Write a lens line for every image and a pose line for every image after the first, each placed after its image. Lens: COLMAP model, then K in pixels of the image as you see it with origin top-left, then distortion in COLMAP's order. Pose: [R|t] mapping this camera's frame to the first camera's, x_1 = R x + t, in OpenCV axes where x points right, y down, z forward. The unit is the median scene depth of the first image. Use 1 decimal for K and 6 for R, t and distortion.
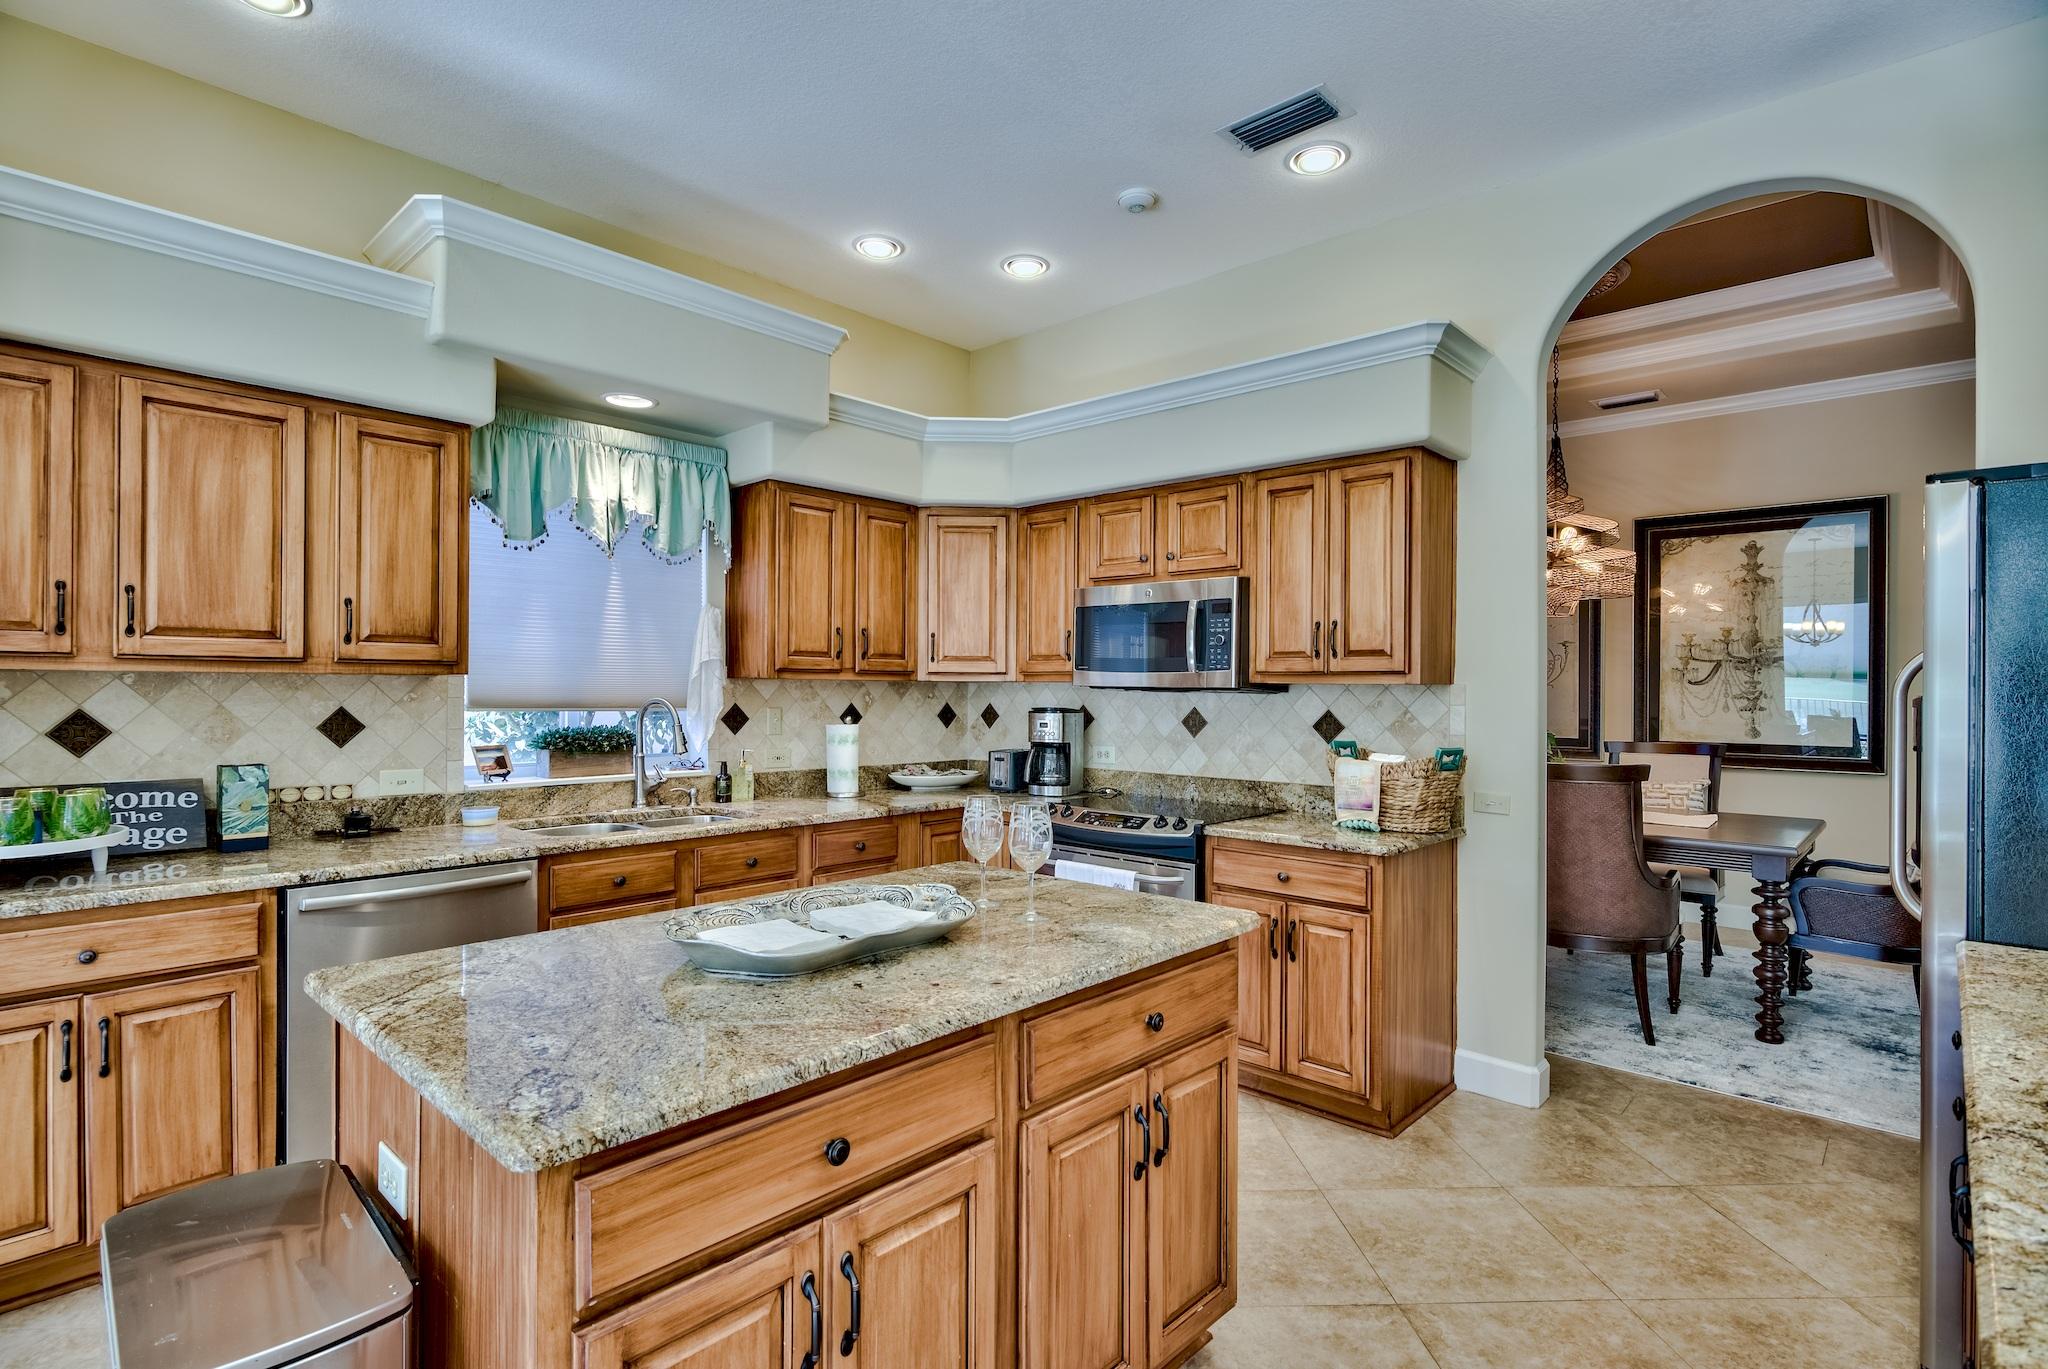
lens RADIAL K [[999.5, 0, 1021.3], [0, 999.5, 687.6], [0, 0, 1]] dist [-0.001522, -0.000633]
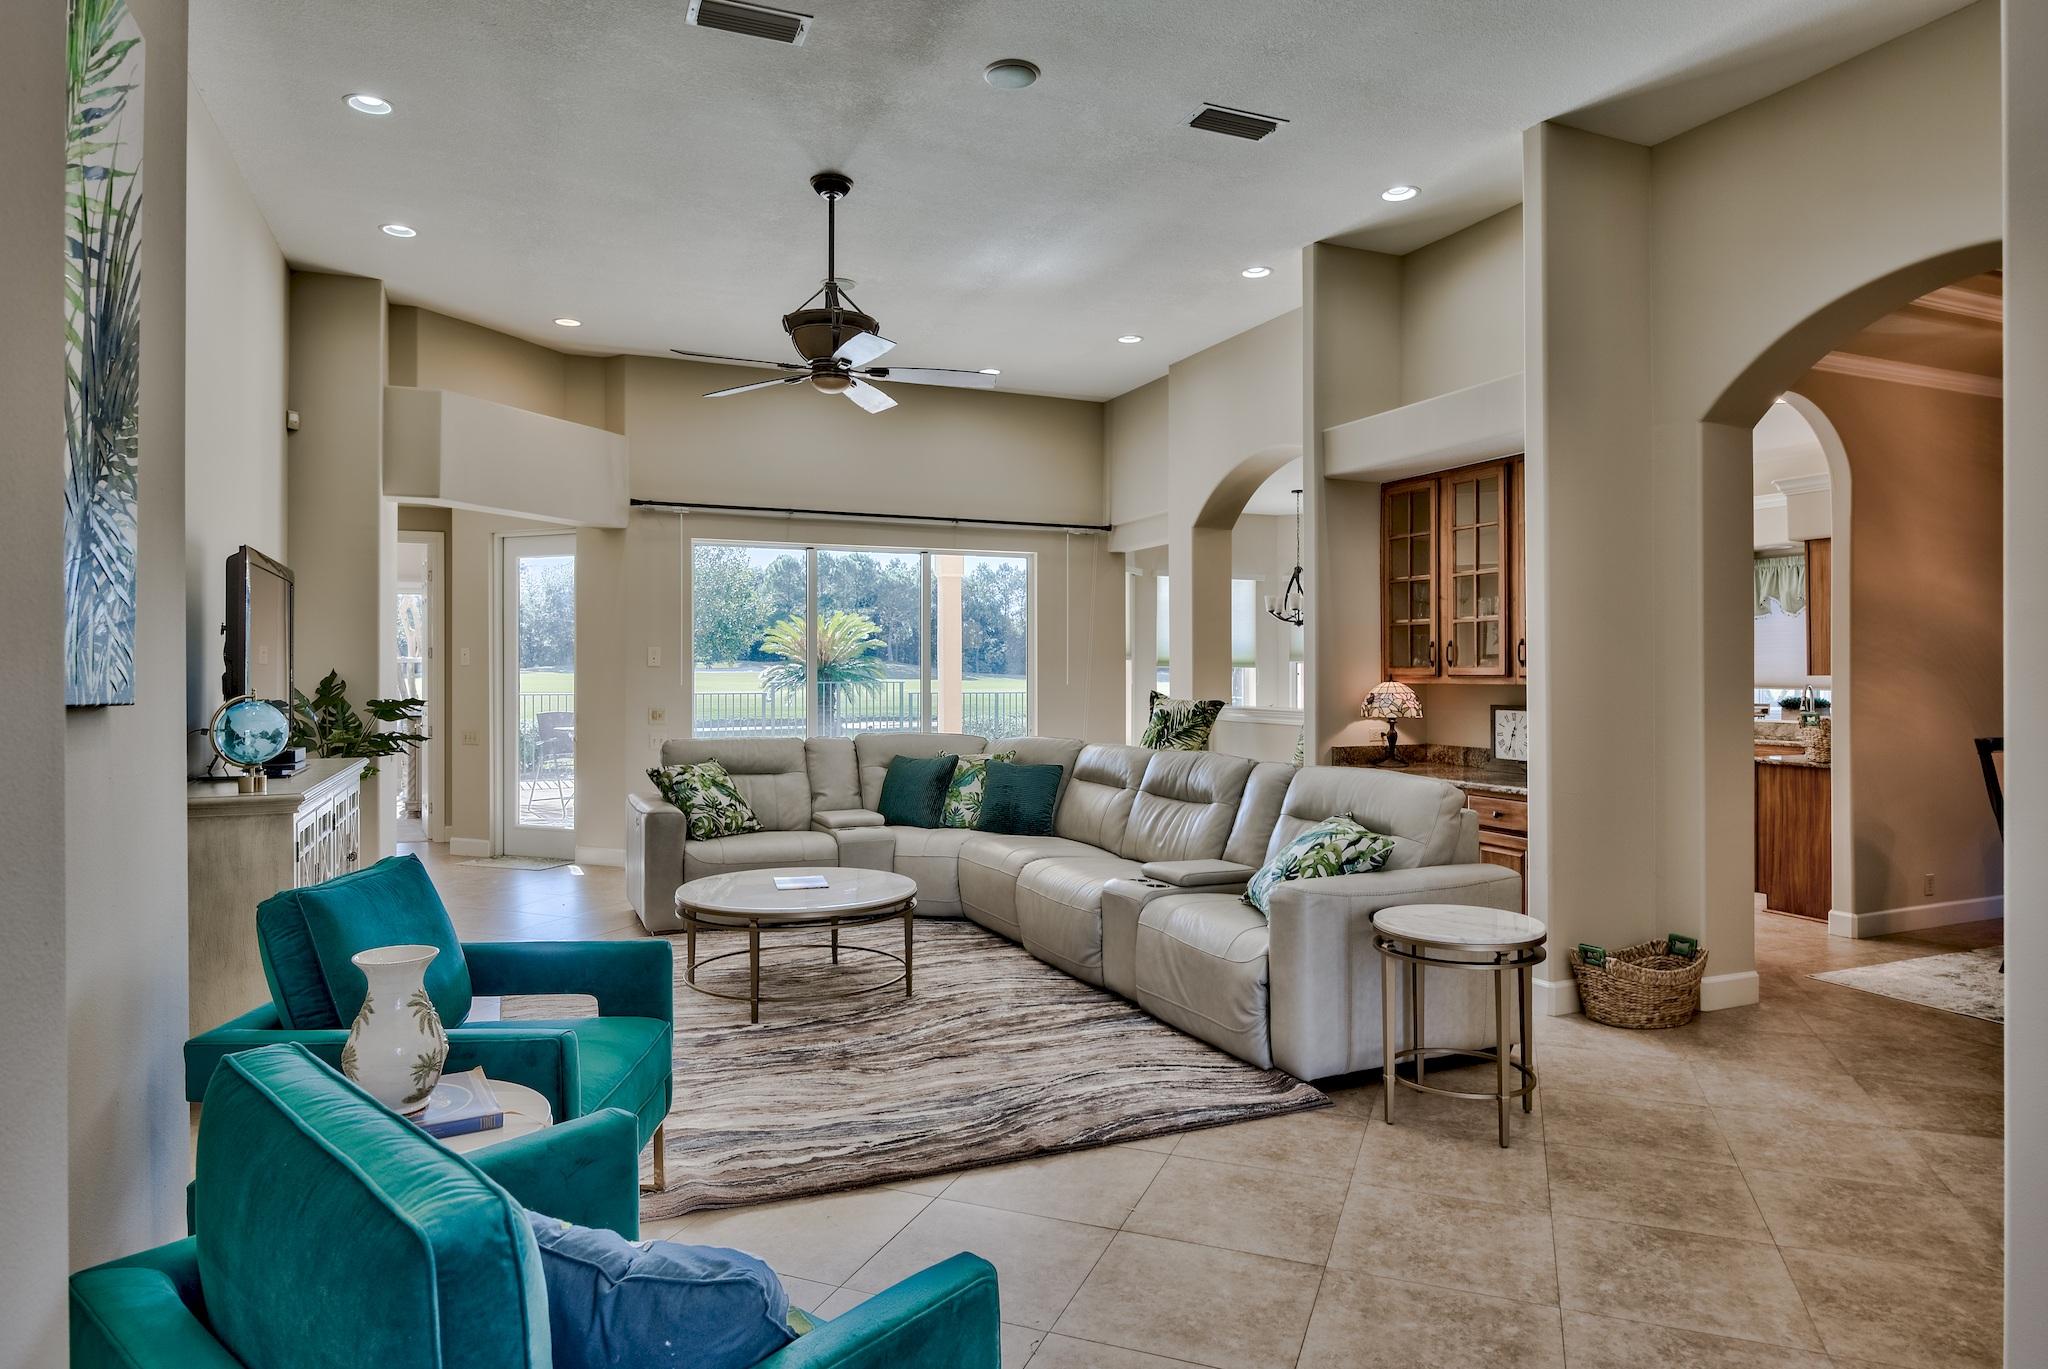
lens RADIAL K [[1213.1, 0, 1015.3], [0, 1213.1, 665.8], [0, 0, 1]] dist [-0.003005, -0.000292]
pose [[-0.412175, -0.010195, -0.911048, 2.620811], [-0.003084, 0.999947, -0.009795, 0.004188], [0.911099, -0.001228, -0.412185, 0.557001]]
